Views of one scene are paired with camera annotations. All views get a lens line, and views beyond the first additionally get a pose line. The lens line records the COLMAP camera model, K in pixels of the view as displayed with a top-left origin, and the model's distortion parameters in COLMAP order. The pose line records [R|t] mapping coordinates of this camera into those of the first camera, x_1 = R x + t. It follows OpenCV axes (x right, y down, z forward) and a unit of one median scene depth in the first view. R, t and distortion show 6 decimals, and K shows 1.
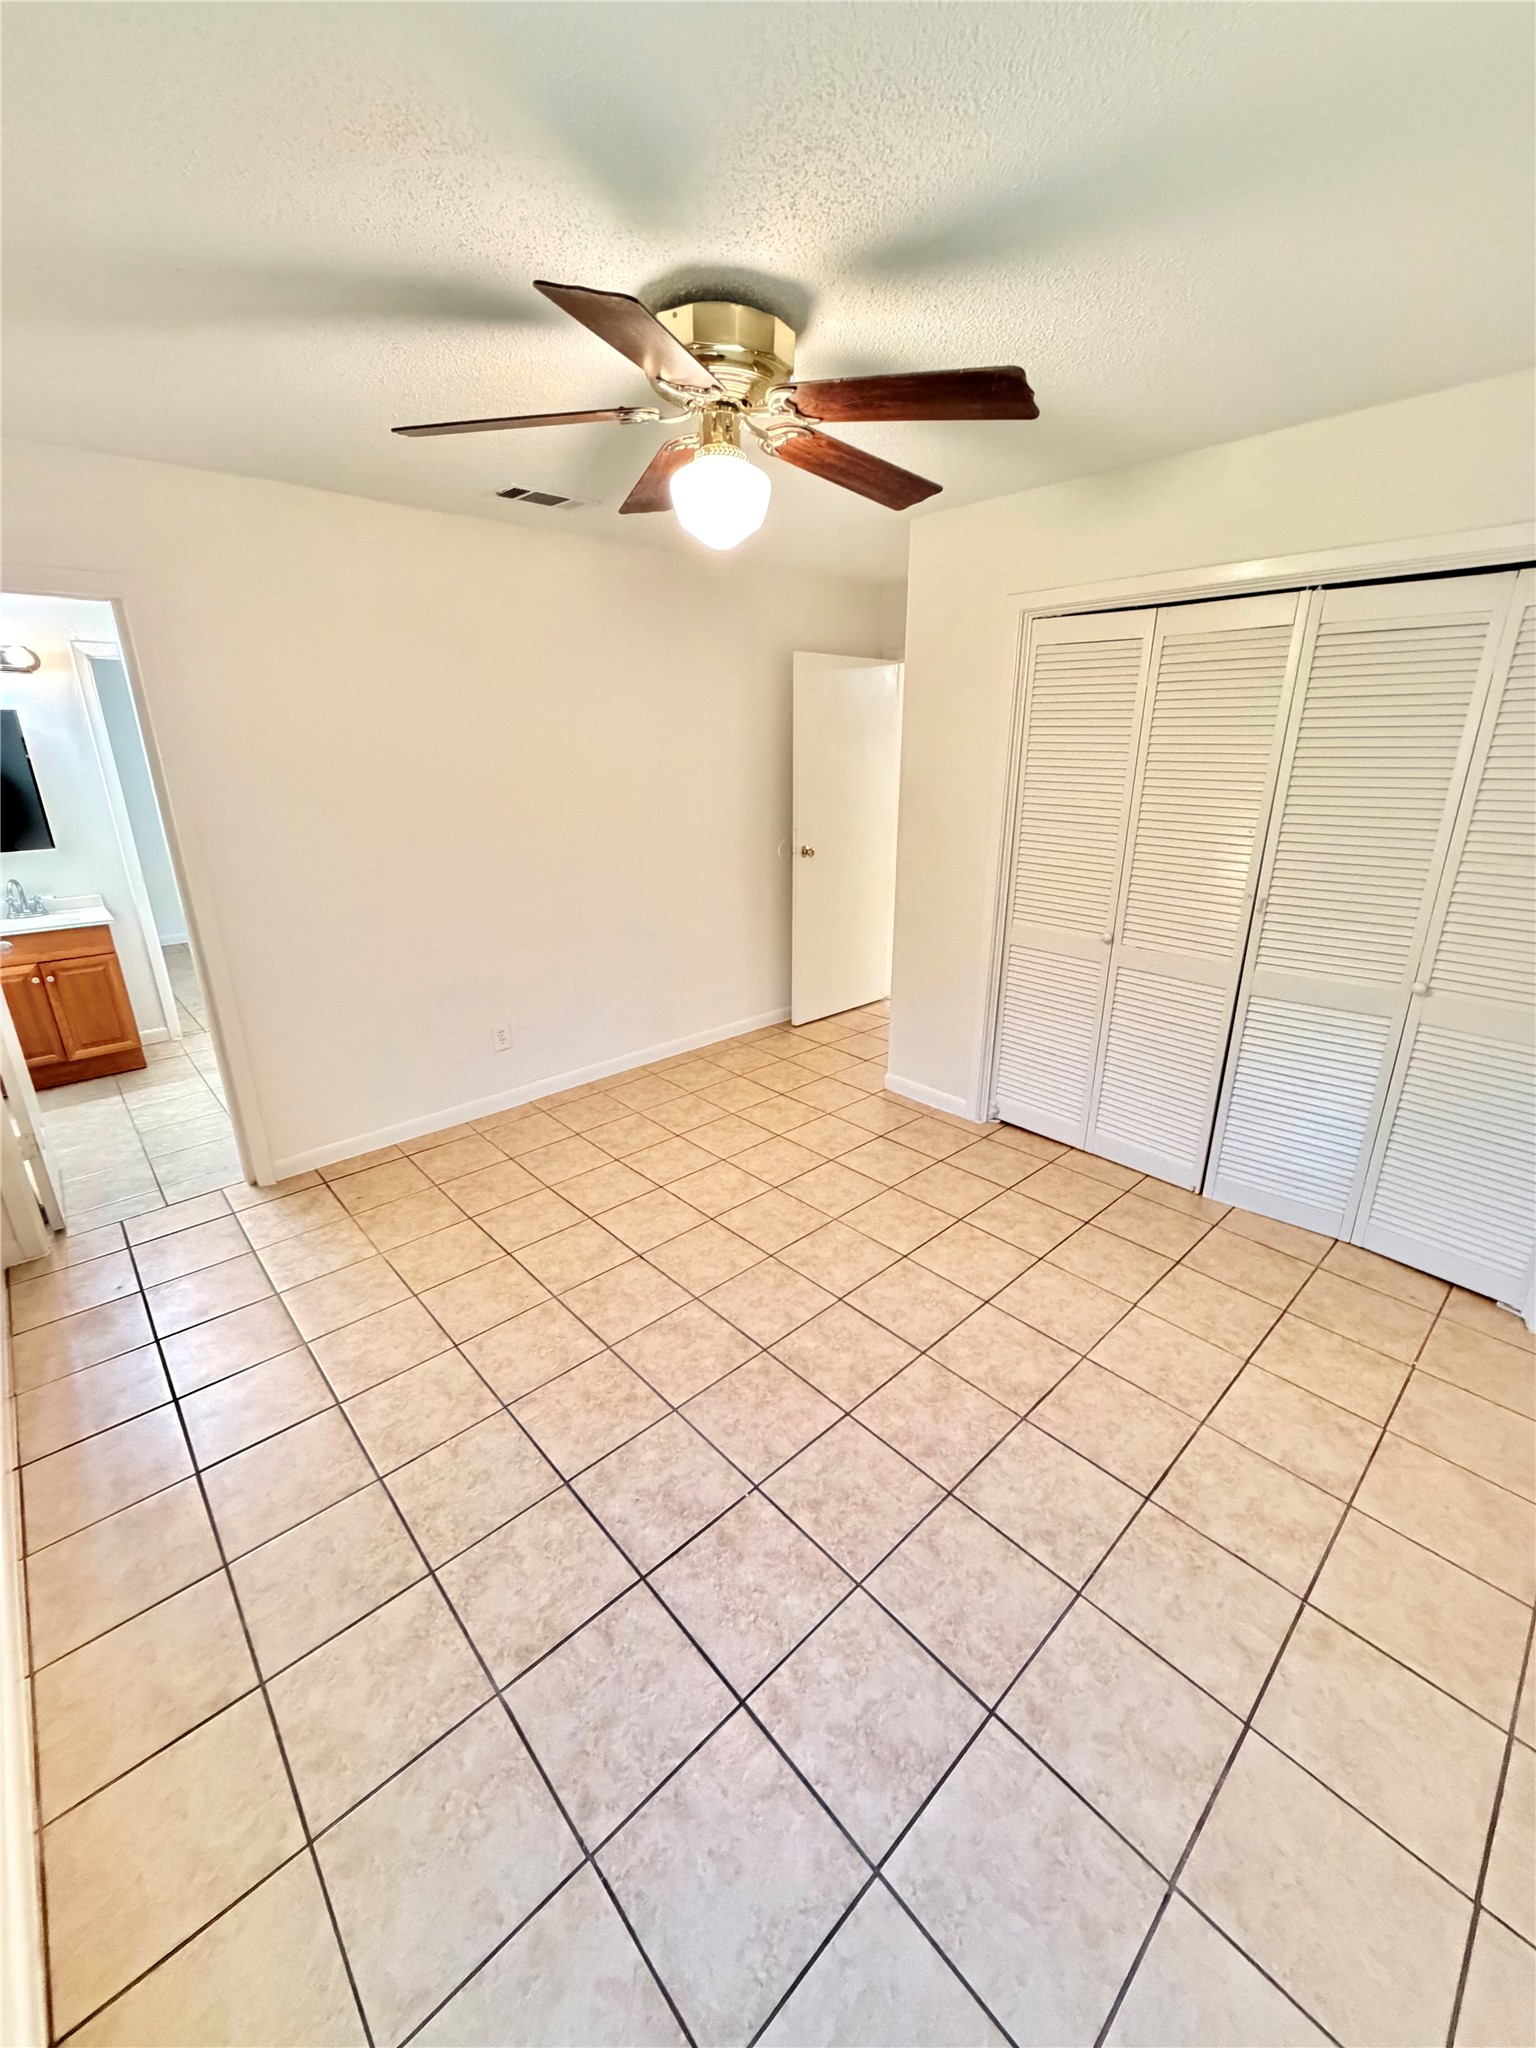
lens RADIAL K [[823.7, 0, 783.0], [0, 823.7, 1022.2], [0, 0, 1]] dist [-0.000384, -0.000092]
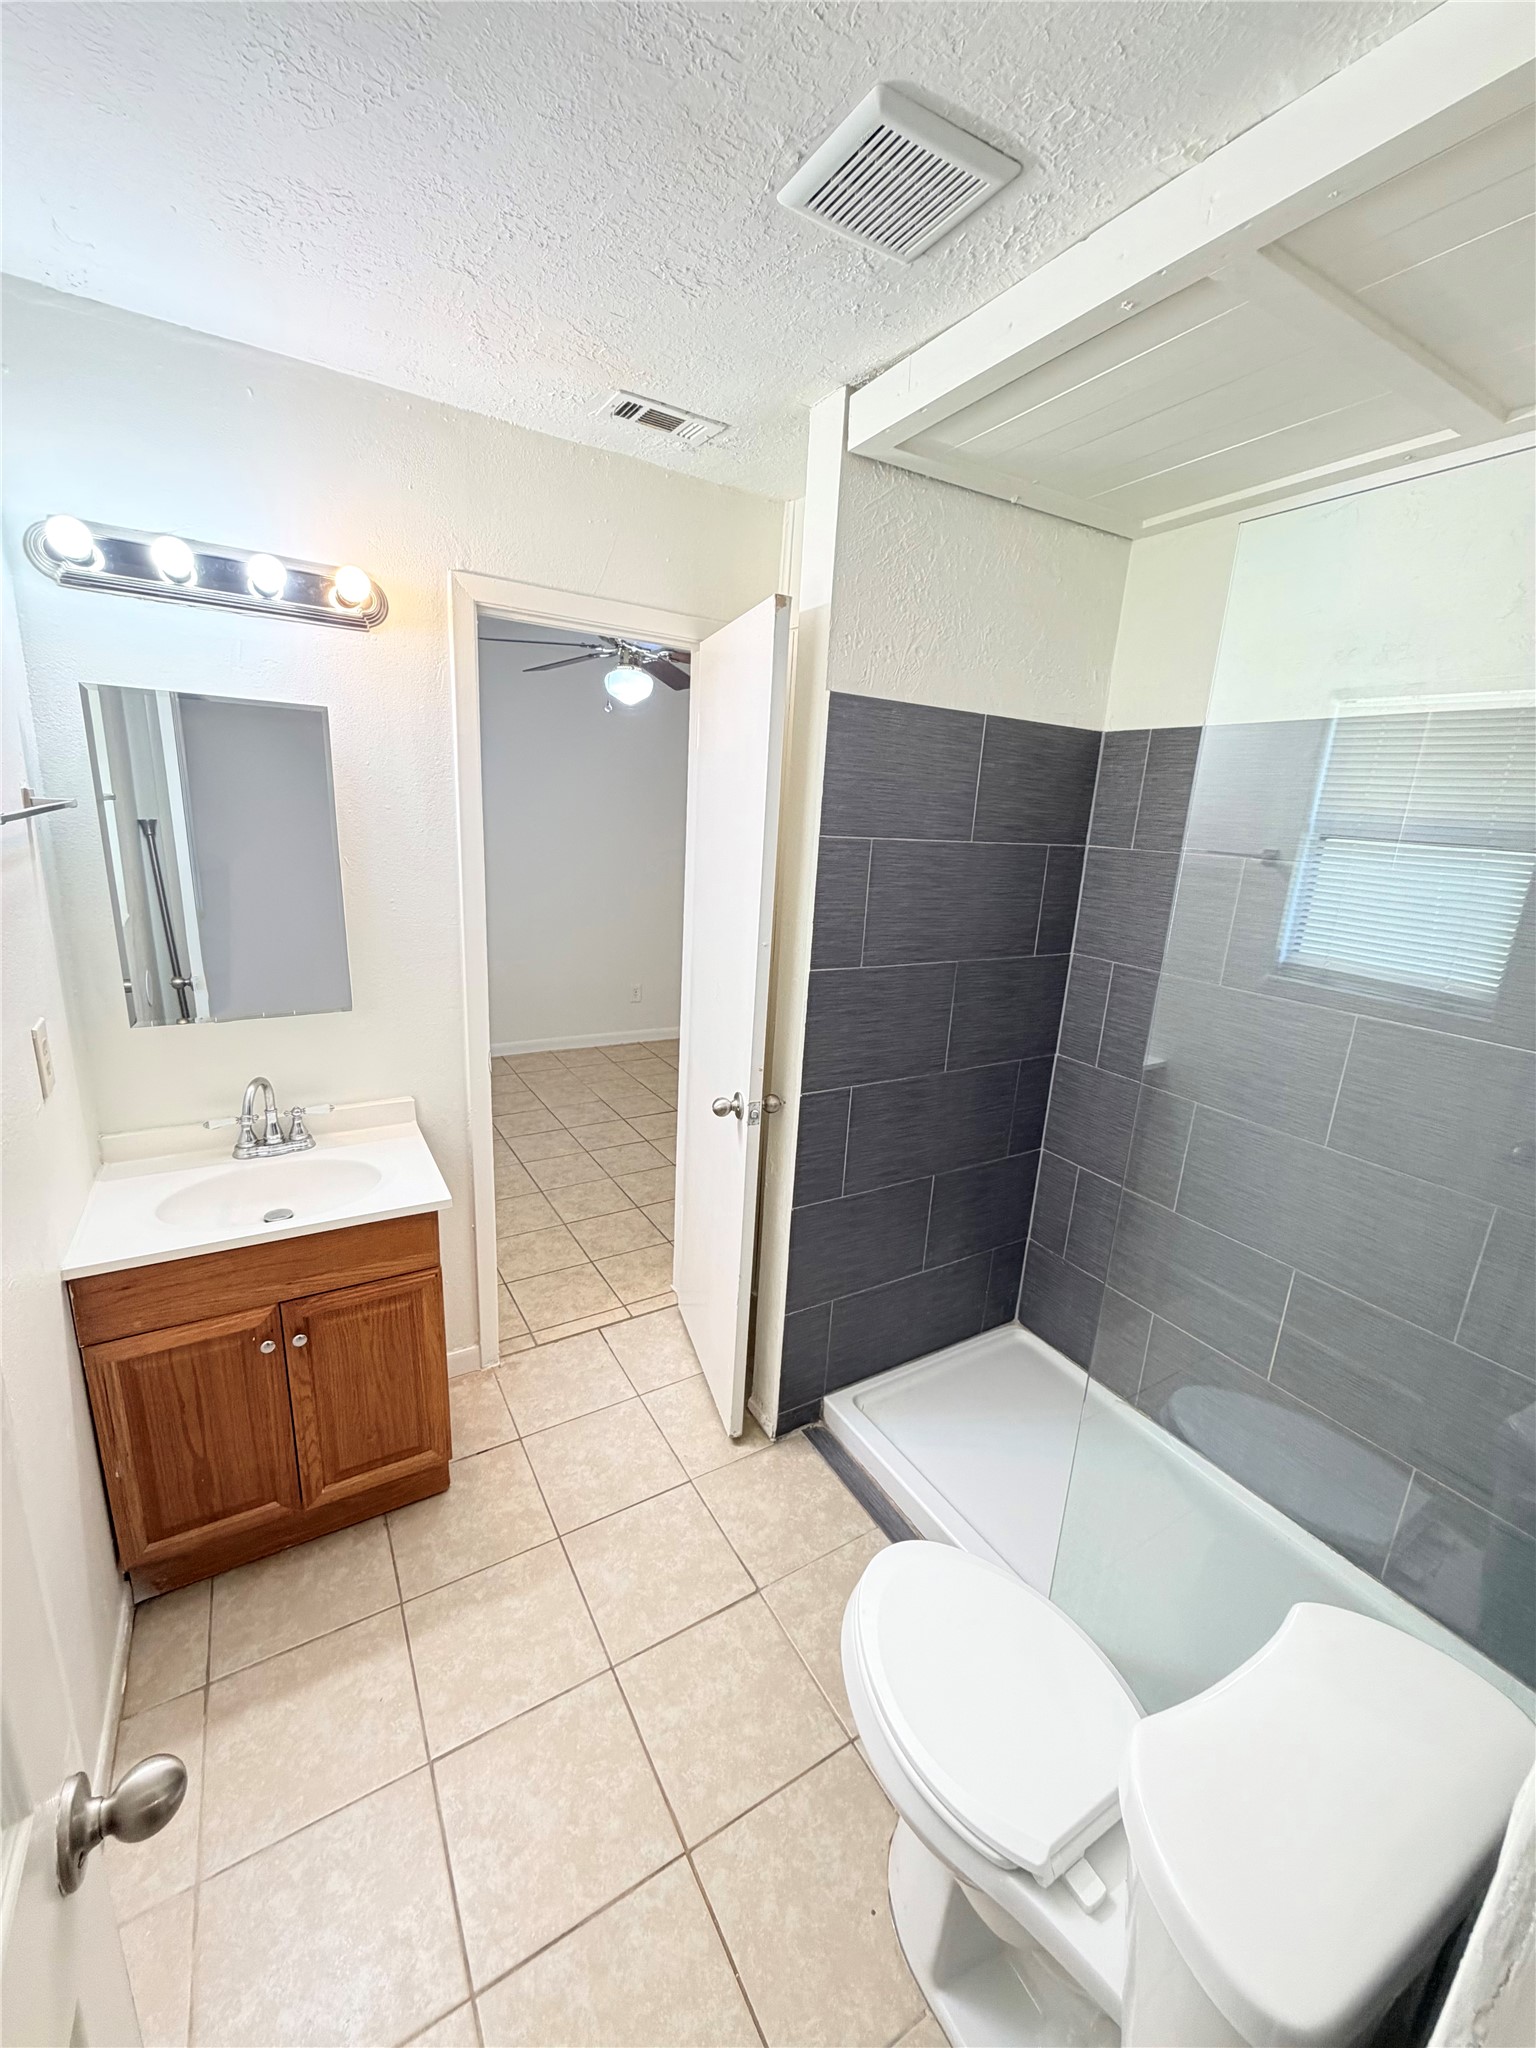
lens RADIAL K [[817.9, 0, 775.3], [0, 817.9, 1019.6], [0, 0, 1]] dist [0.003024, -0.000235]
pose [[0.976279, 0.101805, -0.191088, -0.585468], [-0.116759, 0.990783, -0.068677, -0.208254], [0.182335, 0.089360, 0.979167, 0.617573]]
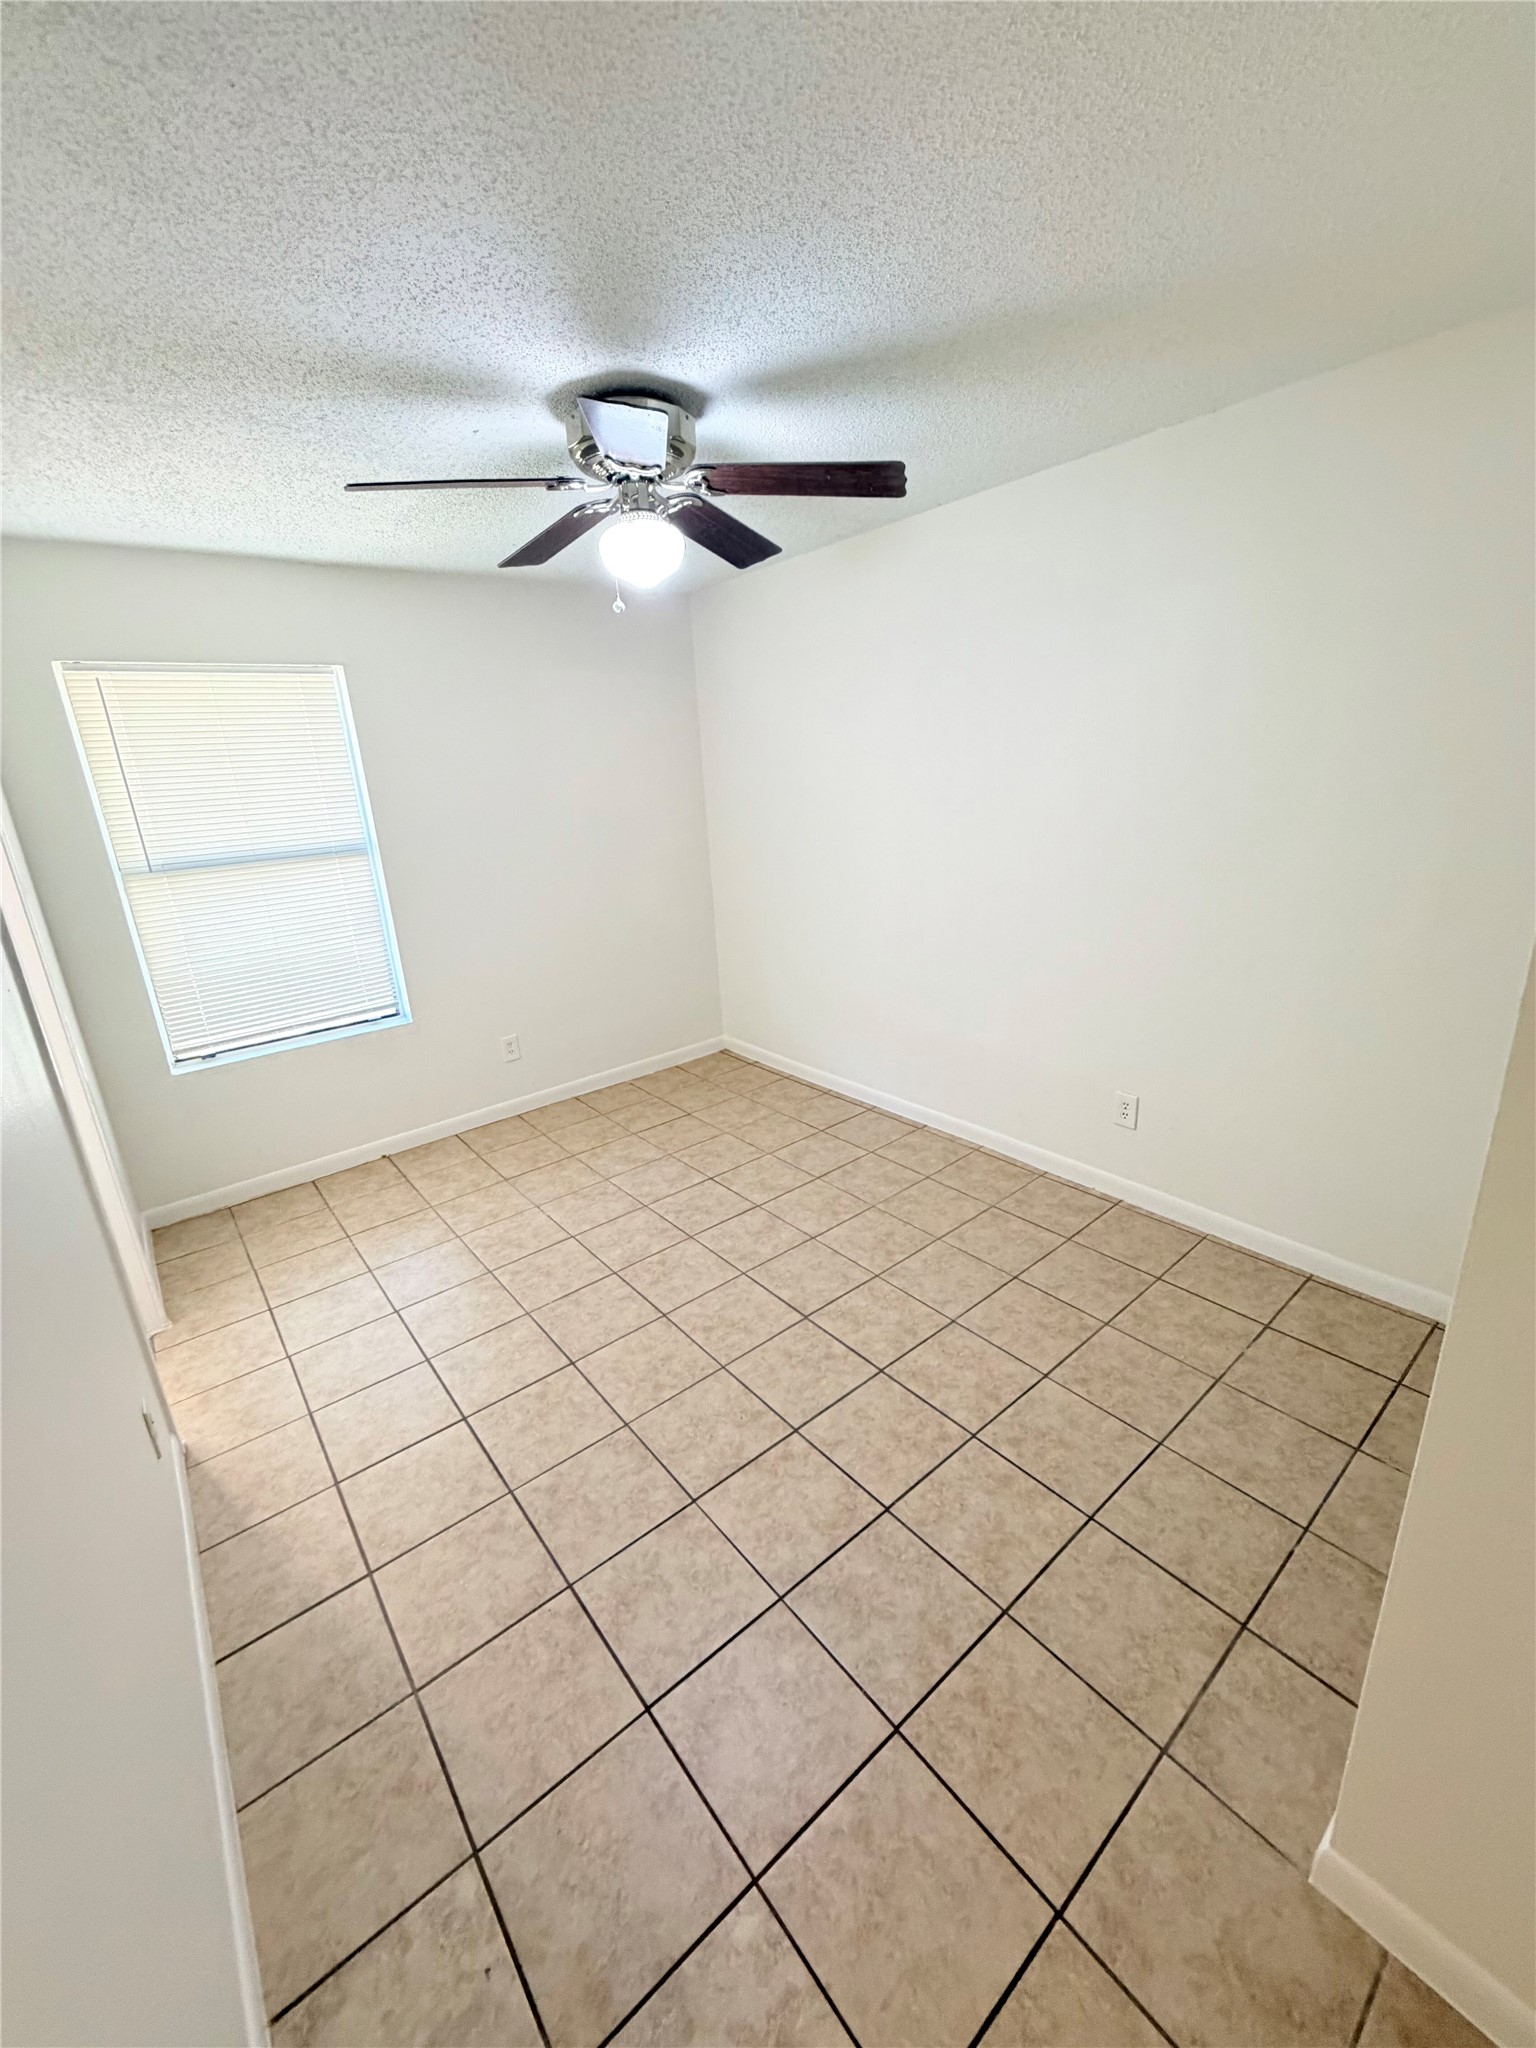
lens RADIAL K [[823.7, 0, 799.3], [0, 823.7, 1030.7], [0, 0, 1]] dist [-0.000384, -0.000092]
pose [[-0.068720, 0.318106, -0.945561, -0.385535], [-0.273751, 0.905409, 0.324493, -0.553649], [0.959342, 0.281148, 0.024862, 1.625681]]
